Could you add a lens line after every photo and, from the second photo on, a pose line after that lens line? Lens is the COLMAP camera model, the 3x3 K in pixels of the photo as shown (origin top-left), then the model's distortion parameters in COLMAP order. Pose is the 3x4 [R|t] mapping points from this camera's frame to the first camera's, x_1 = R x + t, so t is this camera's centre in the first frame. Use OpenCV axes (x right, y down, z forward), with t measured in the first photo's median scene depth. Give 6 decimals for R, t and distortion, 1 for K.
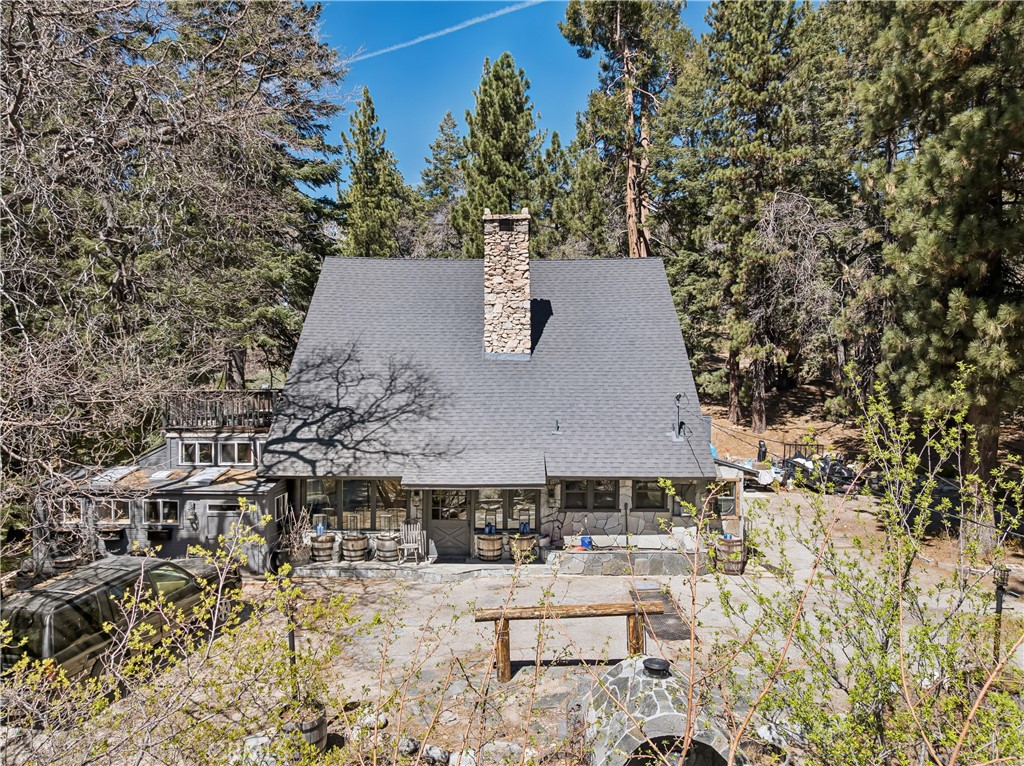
lens RADIAL K [[716.9, 0, 488.2], [0, 716.9, 382.3], [0, 0, 1]] dist [-0.001434, 0.000264]
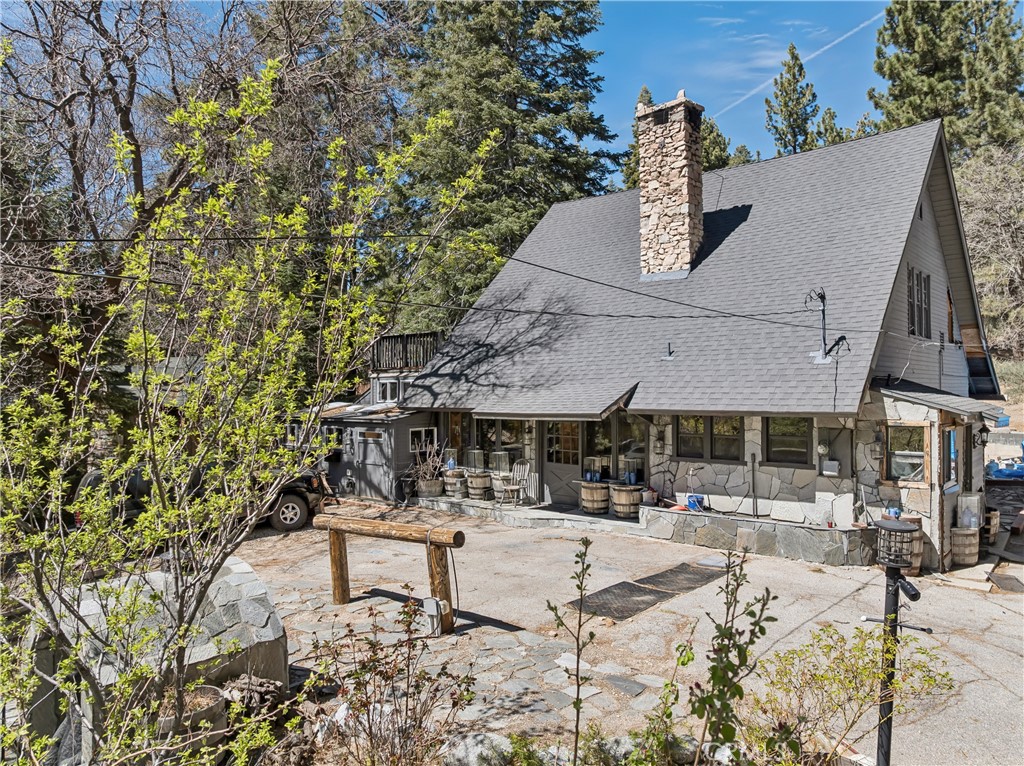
lens RADIAL K [[708.2, 0, 512.0], [0, 708.2, 383.0], [0, 0, 1]] dist [-0.030828, 0.000993]
pose [[0.762058, -0.013464, -0.647369, 0.458435], [0.007696, 0.999902, -0.011736, 0.103629], [0.647463, 0.003961, 0.762087, 0.305723]]
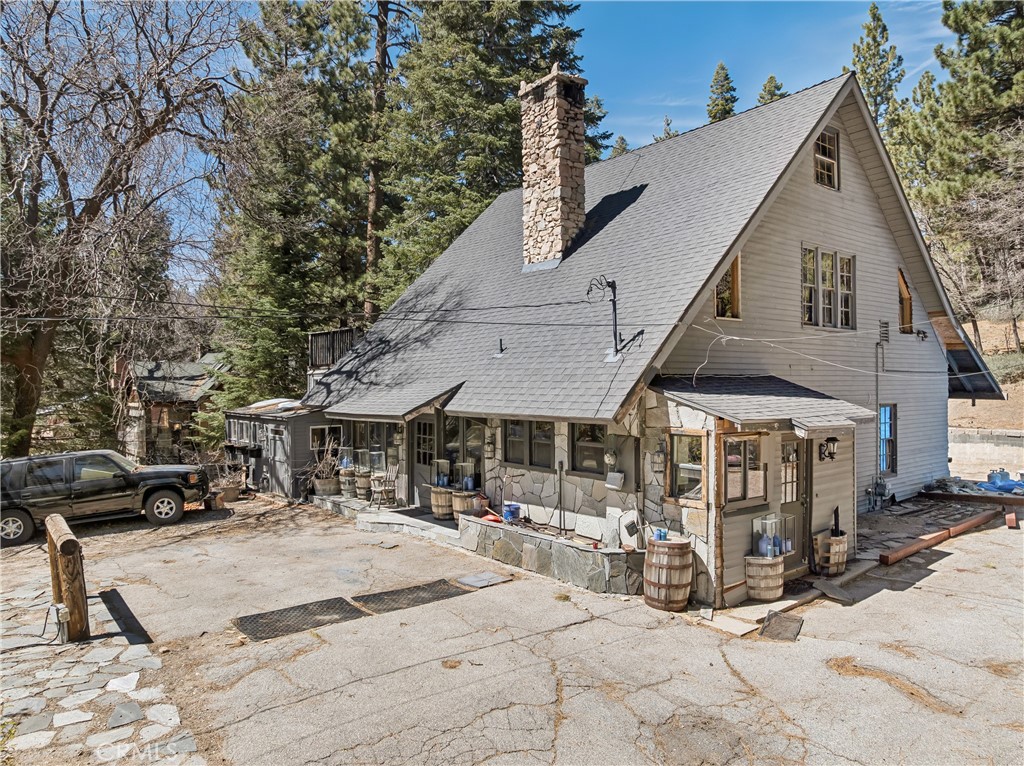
lens RADIAL K [[708.2, 0, 512.0], [0, 708.2, 383.0], [0, 0, 1]] dist [-0.030828, 0.000993]
pose [[0.636673, -0.005768, -0.771113, 0.645745], [0.006842, 0.999975, -0.001830, 0.098104], [0.771104, -0.004111, 0.636696, 0.554348]]
